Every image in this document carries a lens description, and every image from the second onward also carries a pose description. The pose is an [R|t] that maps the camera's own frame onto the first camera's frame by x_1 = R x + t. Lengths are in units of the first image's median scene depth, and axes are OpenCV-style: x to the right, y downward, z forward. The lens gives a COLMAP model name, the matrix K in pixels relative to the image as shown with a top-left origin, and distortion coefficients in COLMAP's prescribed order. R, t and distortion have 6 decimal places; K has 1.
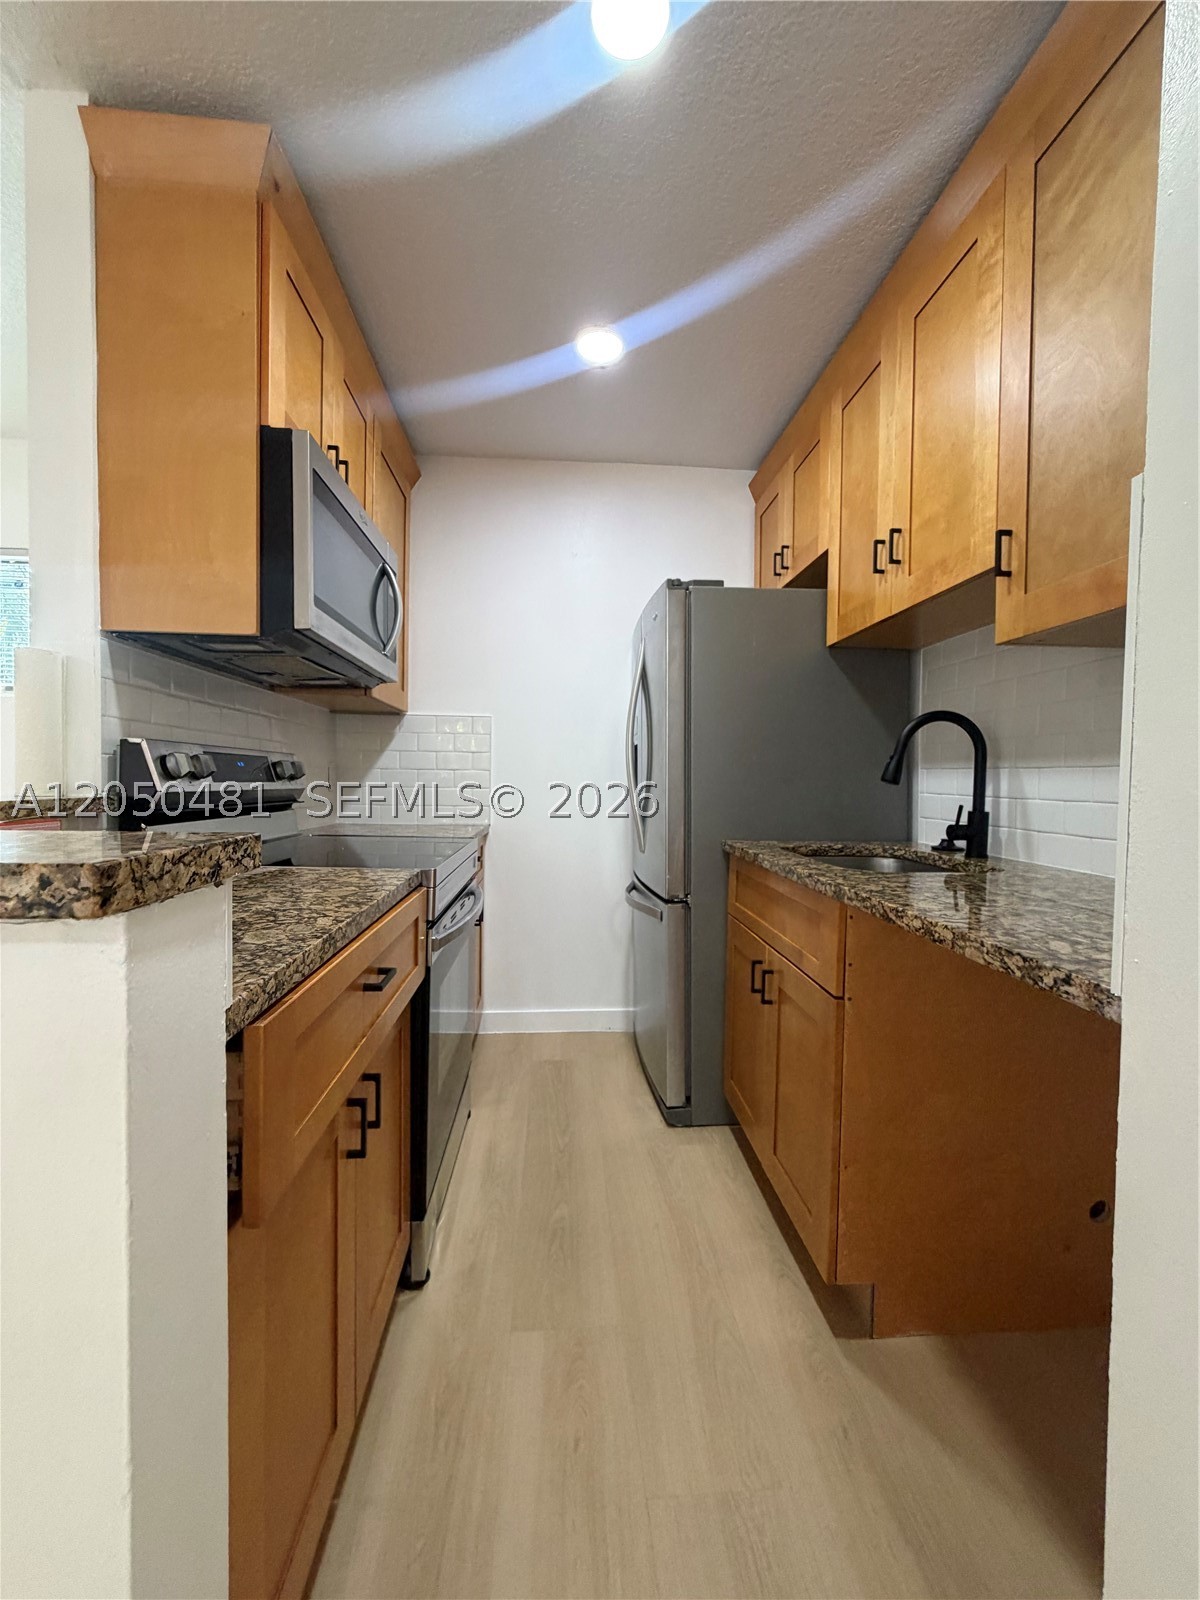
lens RADIAL K [[637.6, 0, 600.0], [0, 637.6, 800.0], [0, 0, 1]] dist [-0.002005, 0.000446]
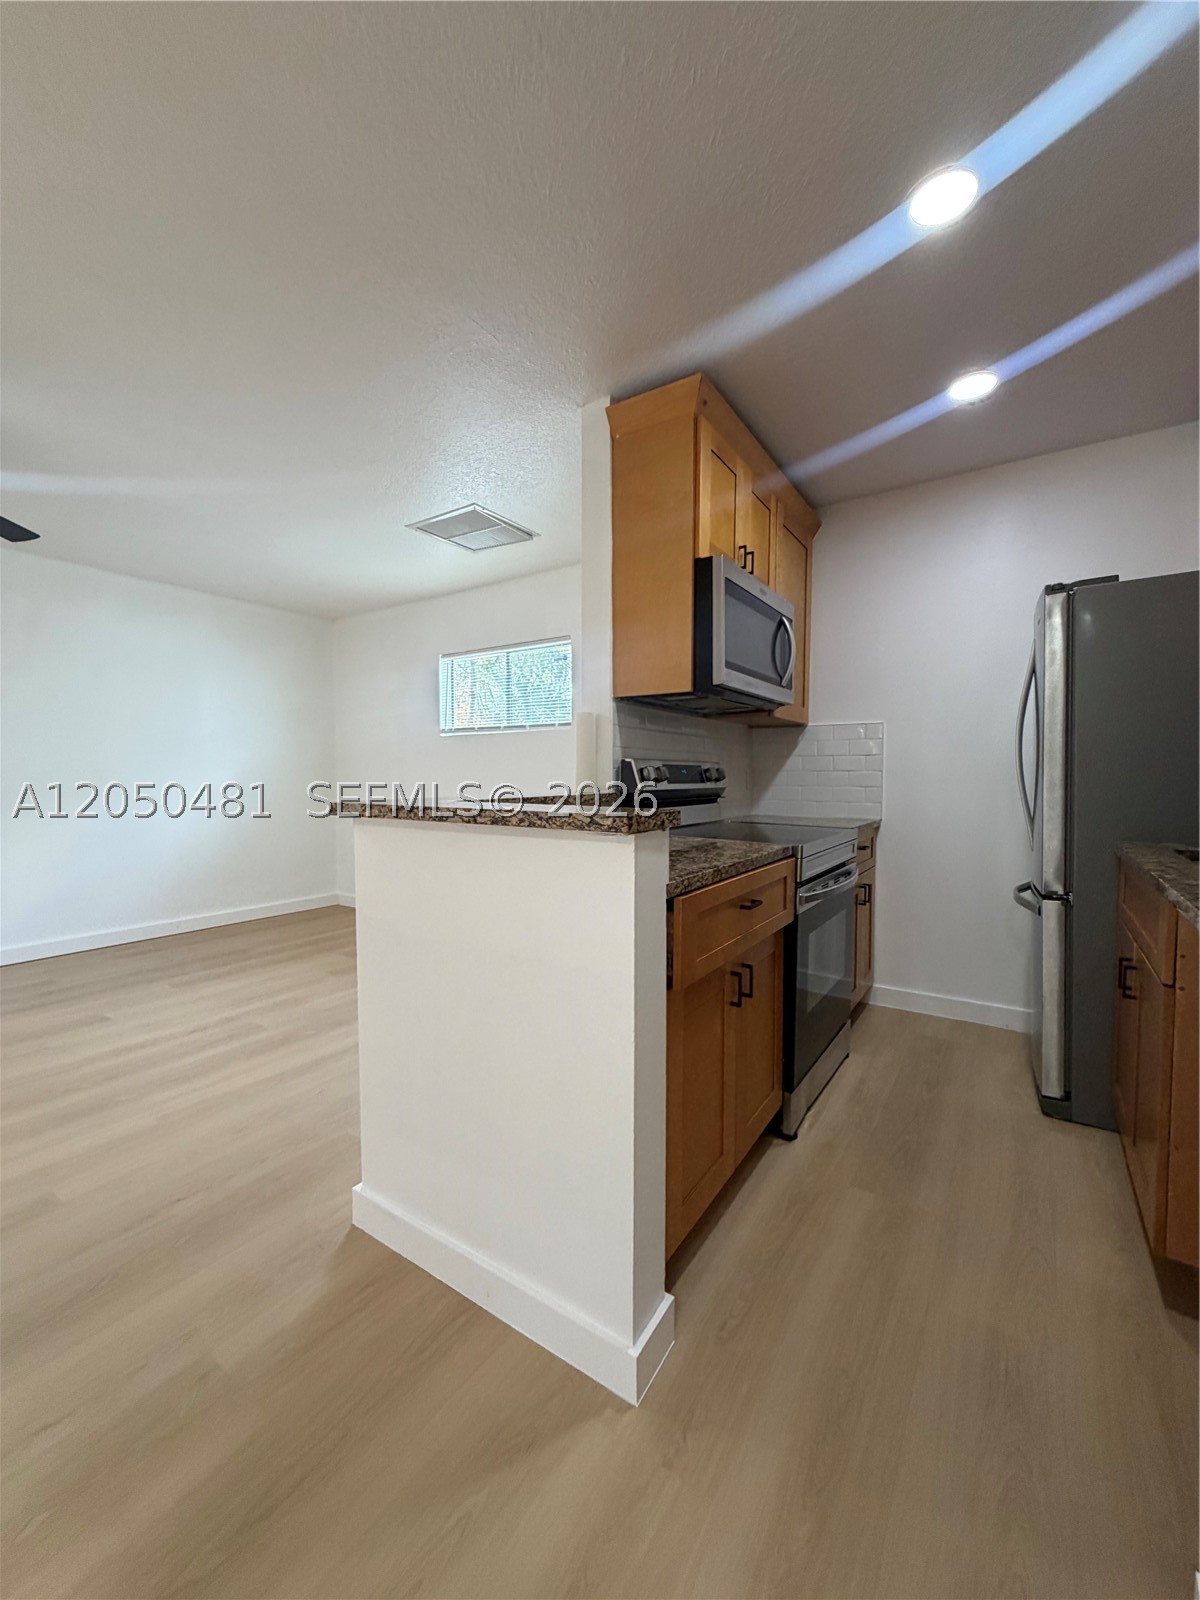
lens RADIAL K [[637.6, 0, 600.0], [0, 637.6, 800.0], [0, 0, 1]] dist [-0.002005, 0.000446]
pose [[0.790188, 0.011501, -0.612756, 0.225464], [-0.008480, 0.999933, 0.007832, 0.000701], [0.612806, -0.000993, 0.790233, -0.345910]]
